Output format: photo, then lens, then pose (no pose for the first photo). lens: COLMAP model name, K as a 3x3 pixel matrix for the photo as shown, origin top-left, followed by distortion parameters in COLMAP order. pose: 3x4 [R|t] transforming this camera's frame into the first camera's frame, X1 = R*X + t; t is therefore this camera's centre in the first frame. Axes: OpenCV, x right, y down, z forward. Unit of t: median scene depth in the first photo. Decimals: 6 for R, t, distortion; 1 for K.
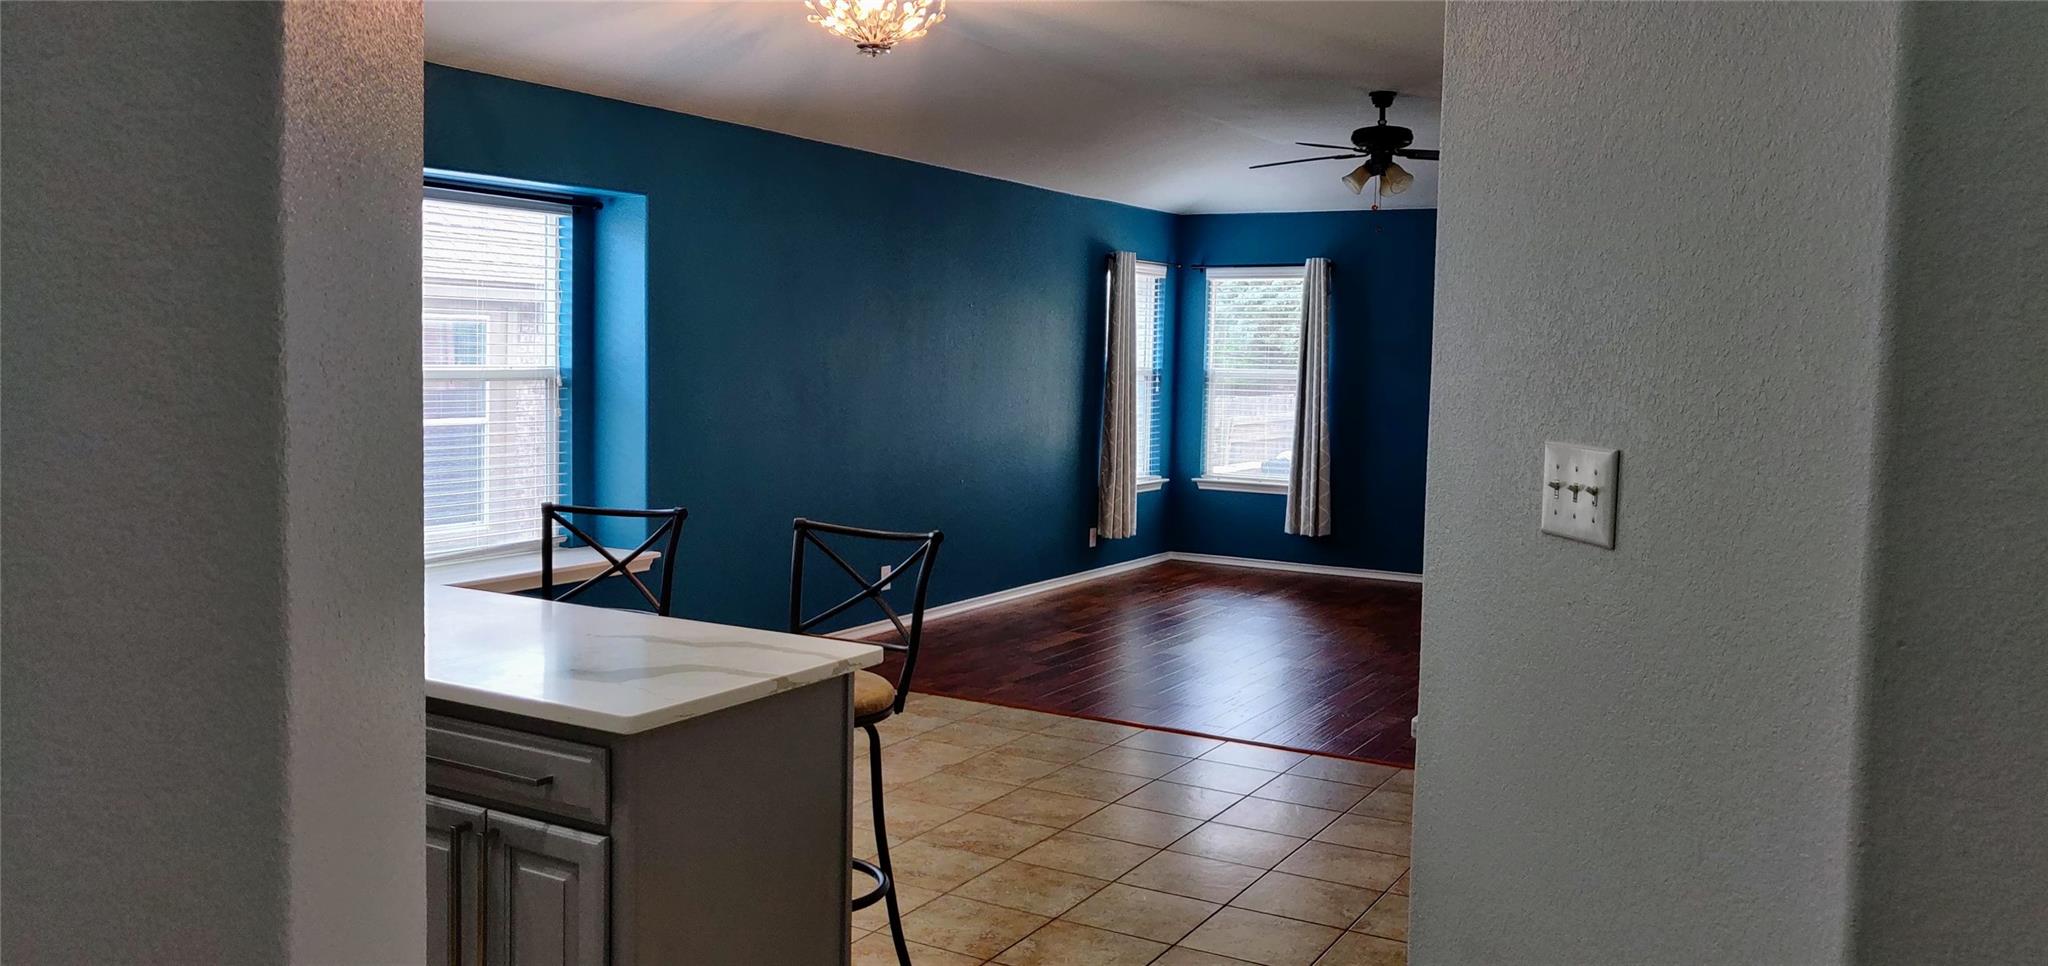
lens RADIAL K [[1569.9, 0, 1034.6], [0, 1569.9, 471.8], [0, 0, 1]] dist [0.003782, -0.000012]
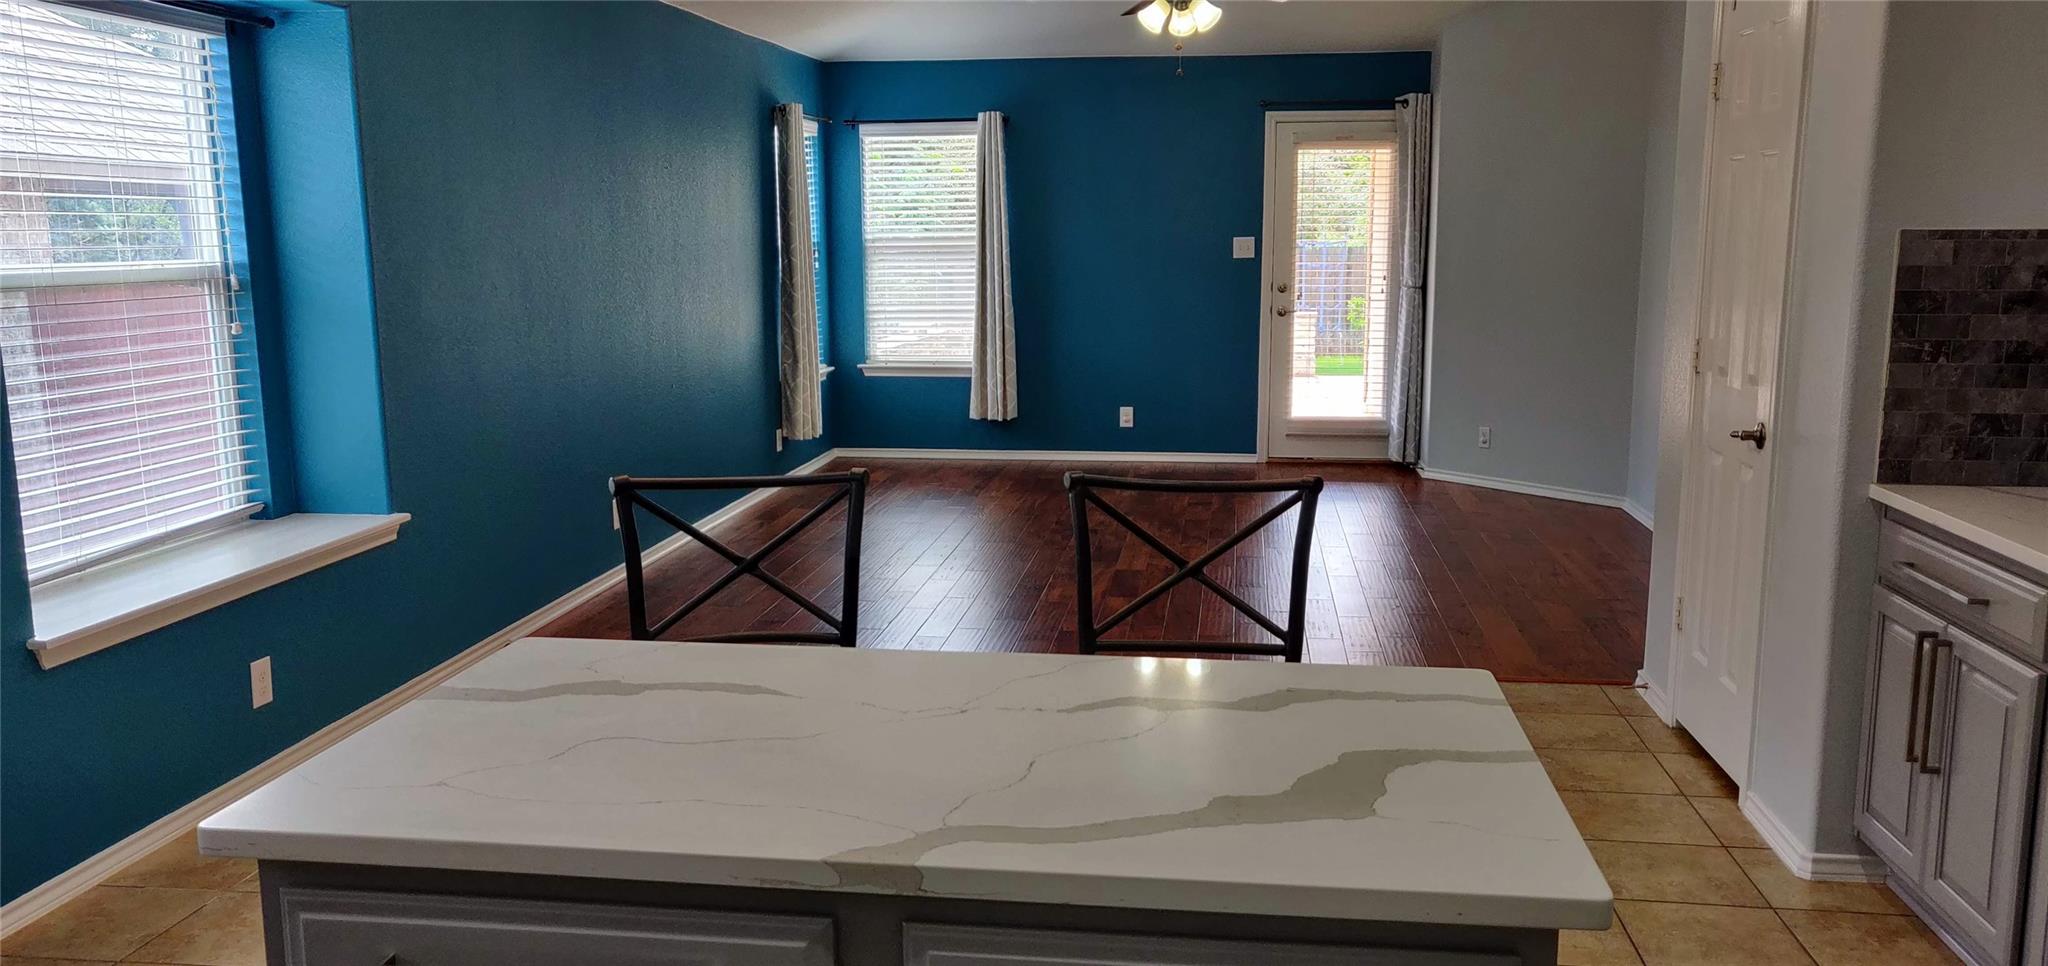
lens RADIAL K [[1569.9, 0, 1021.1], [0, 1569.9, 500.4], [0, 0, 1]] dist [0.003782, -0.000012]
pose [[0.922563, -0.090322, 0.375126, -0.162573], [0.052429, 0.992543, 0.110042, -0.013158], [-0.382268, -0.081853, 0.920419, 0.145522]]
